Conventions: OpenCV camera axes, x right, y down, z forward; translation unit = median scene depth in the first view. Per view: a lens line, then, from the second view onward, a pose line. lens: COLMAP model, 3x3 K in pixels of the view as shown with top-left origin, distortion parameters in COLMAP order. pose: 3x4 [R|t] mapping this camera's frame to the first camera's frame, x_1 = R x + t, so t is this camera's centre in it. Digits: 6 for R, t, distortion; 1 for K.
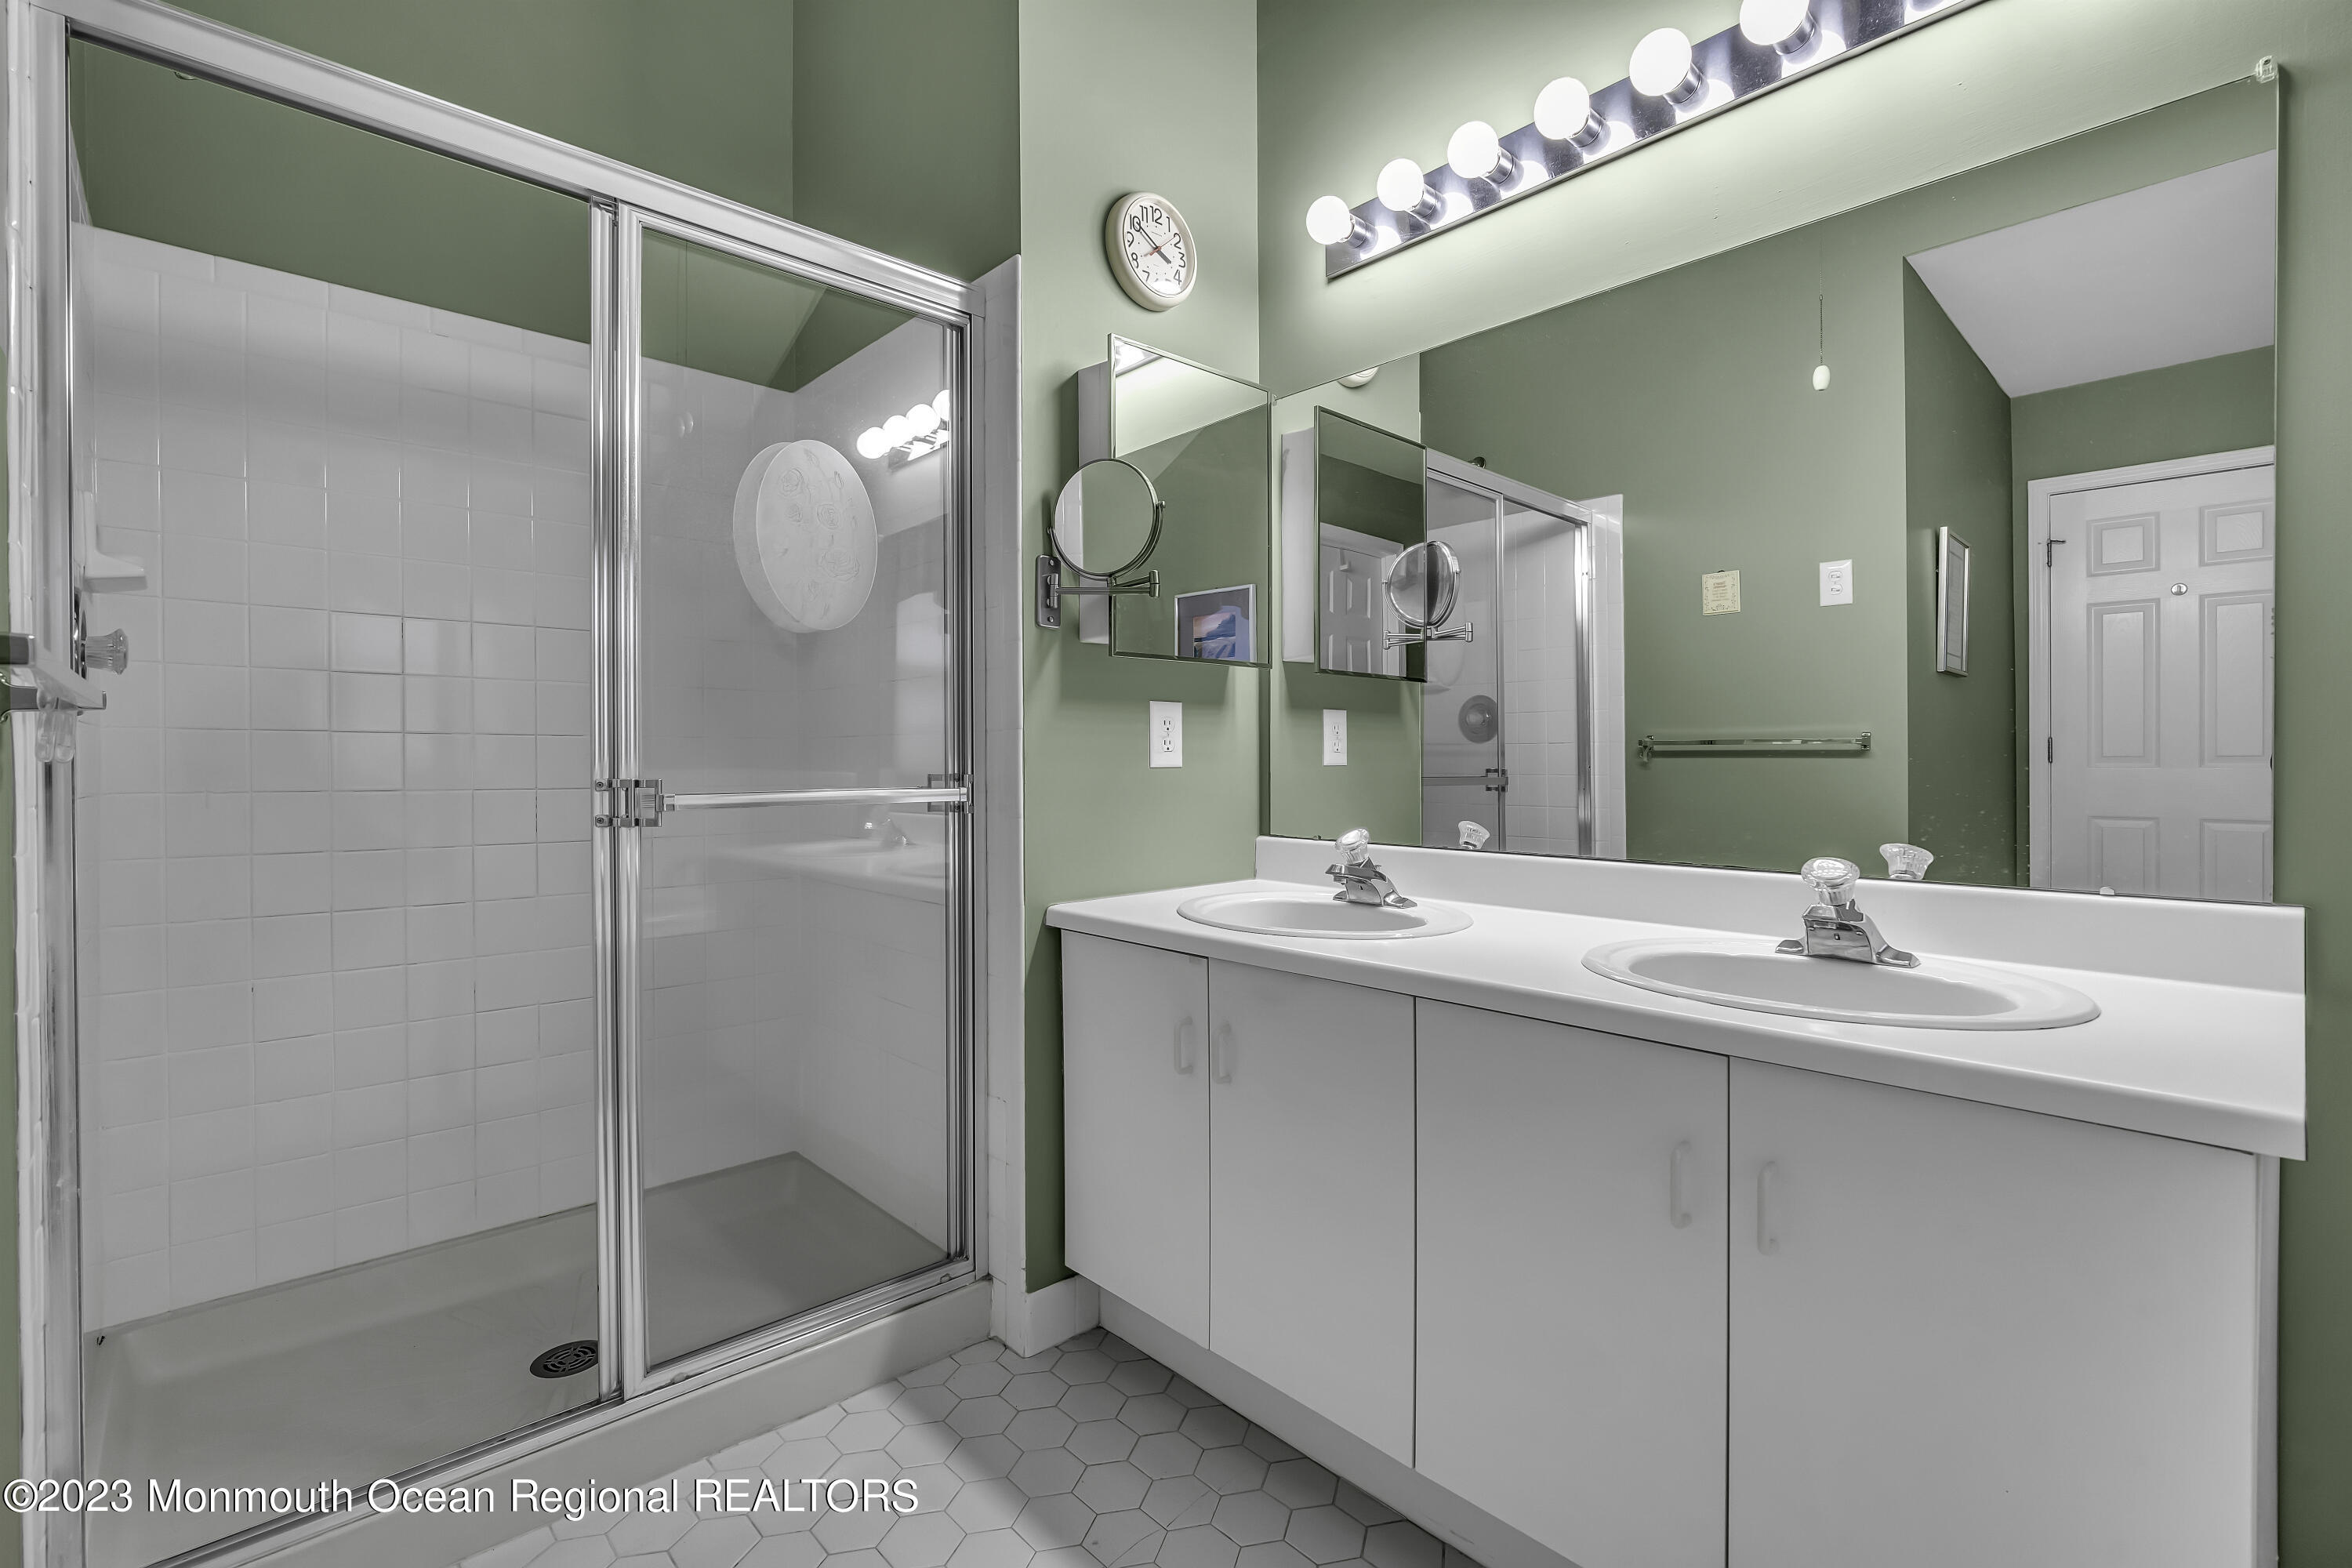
lens RADIAL K [[1059.1, 0, 1177.1], [0, 1059.1, 776.6], [0, 0, 1]] dist [0.004239, 0.000250]
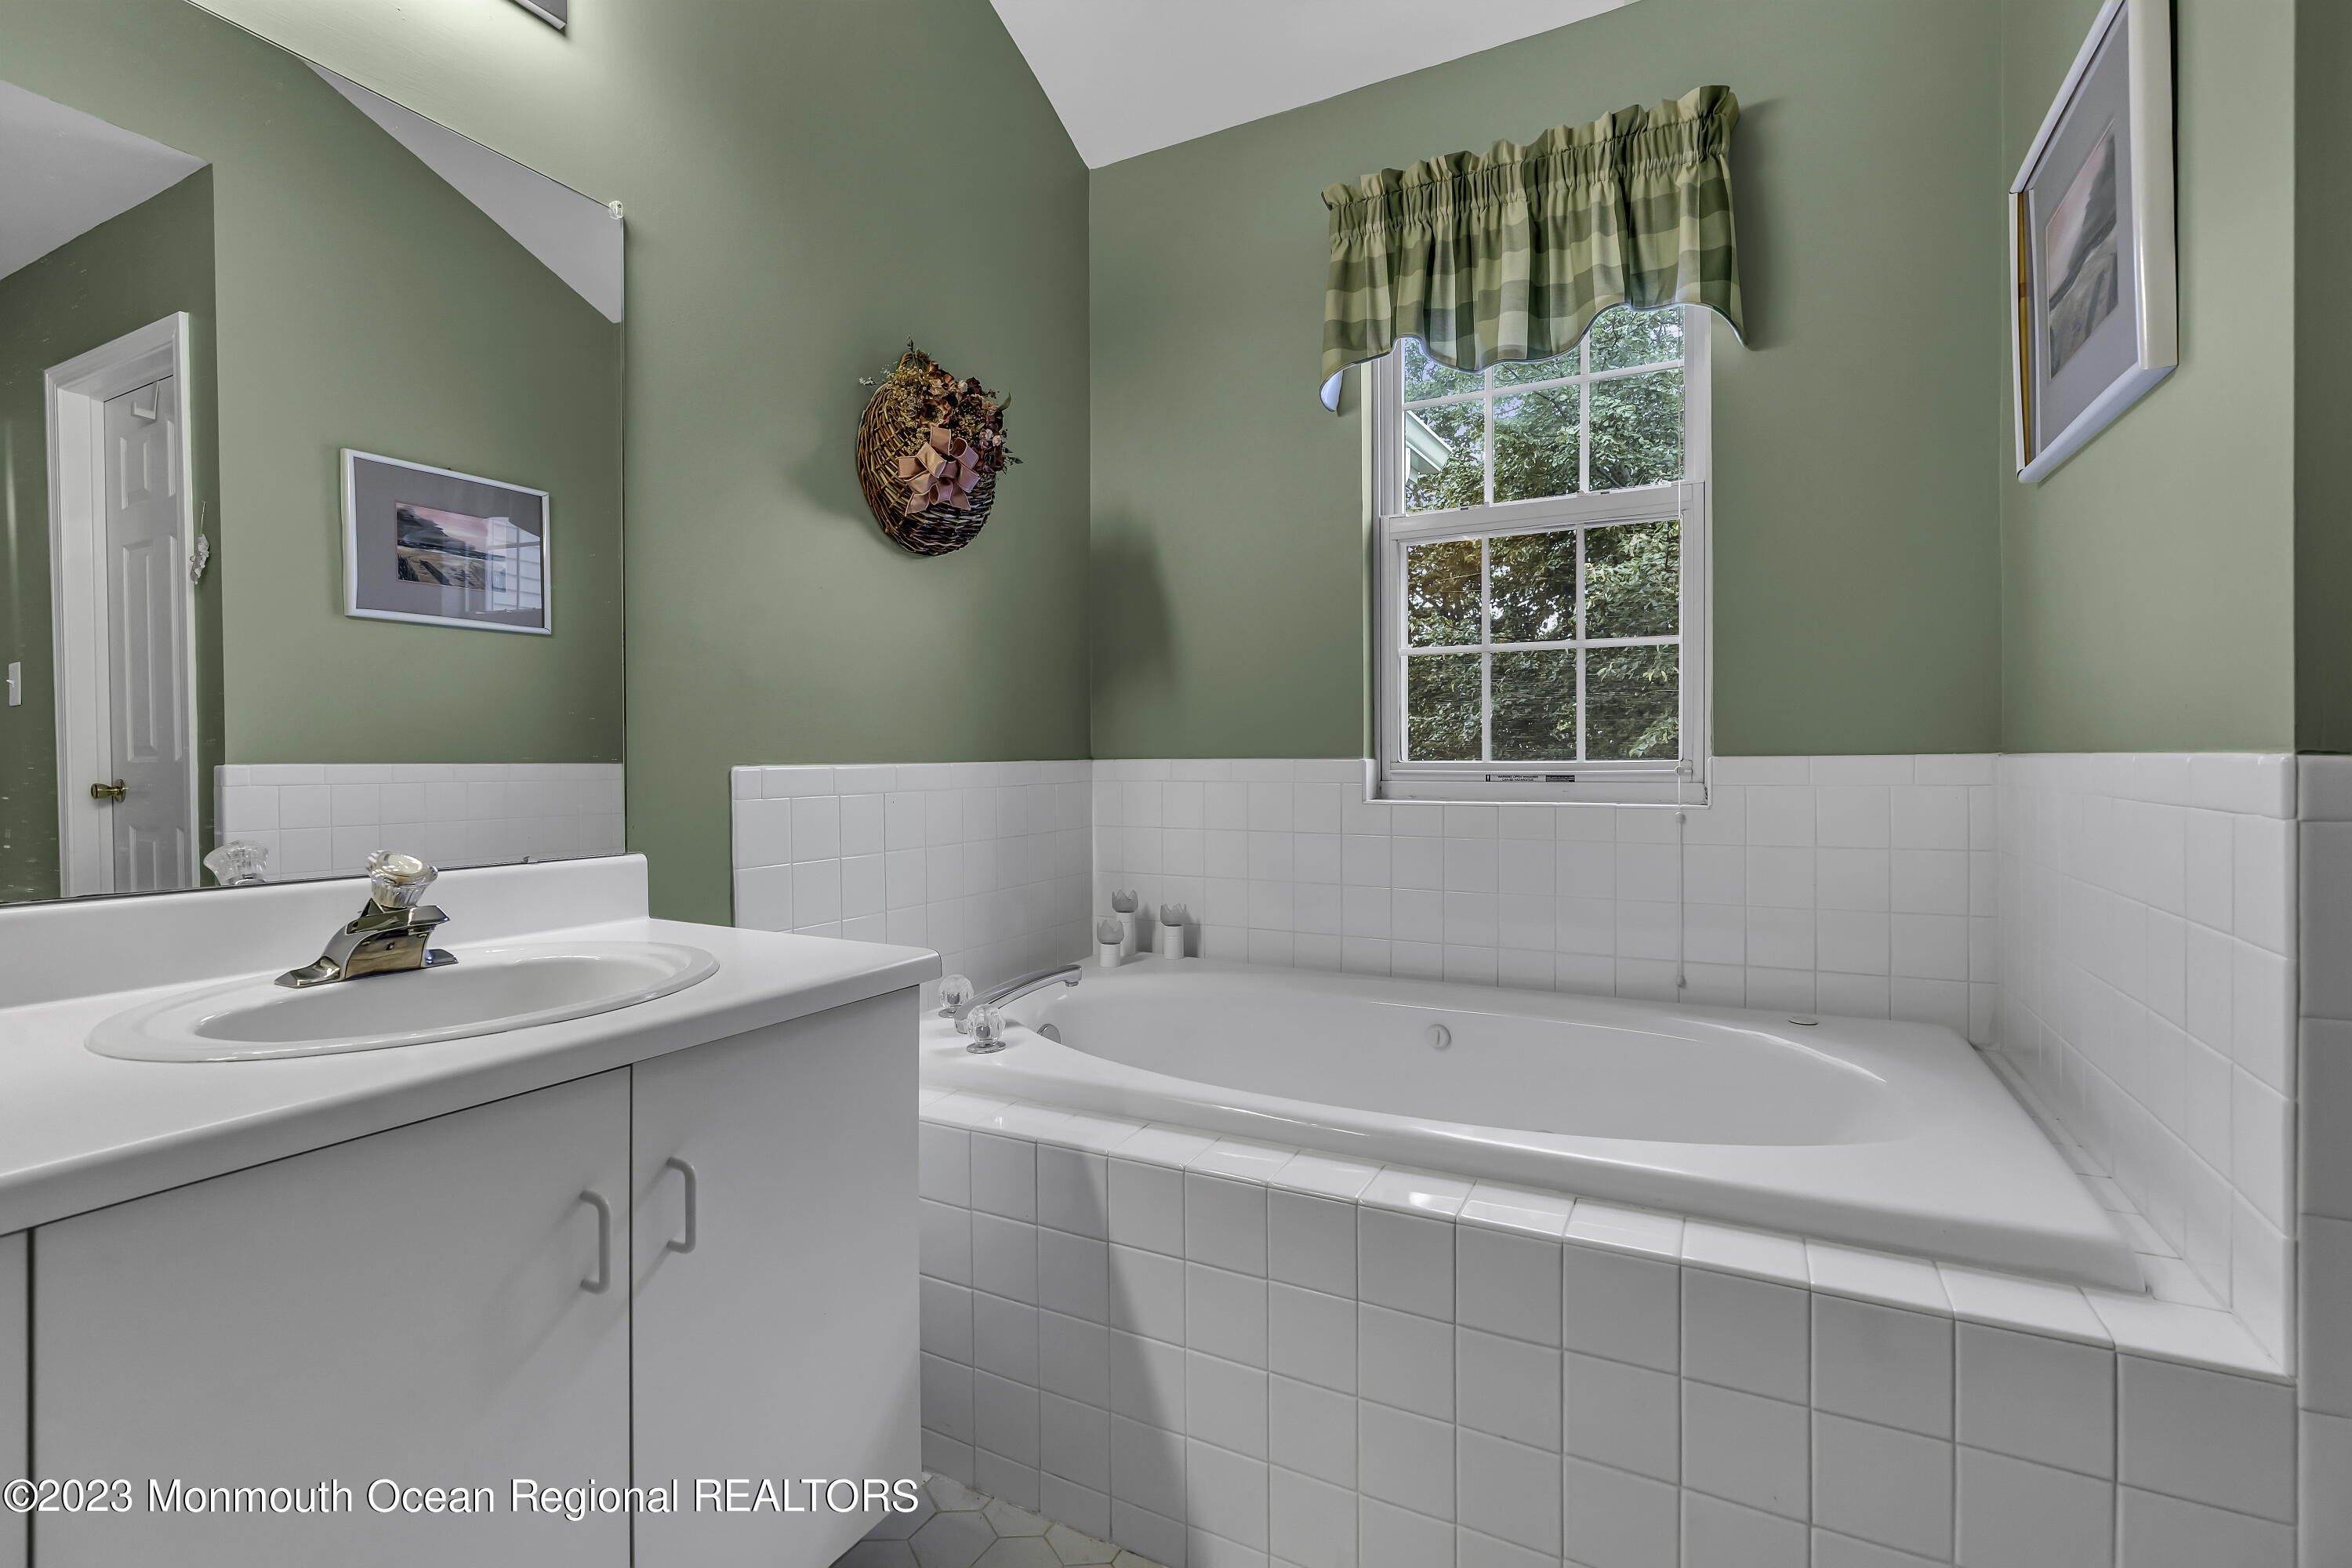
lens RADIAL K [[1059.1, 0, 1175.8], [0, 1059.1, 773.3], [0, 0, 1]] dist [0.004239, 0.000250]
pose [[-0.330894, -0.003935, 0.943660, -0.421390], [0.012481, 0.999886, 0.008546, 0.017453], [-0.943585, 0.014606, -0.330807, 0.782378]]
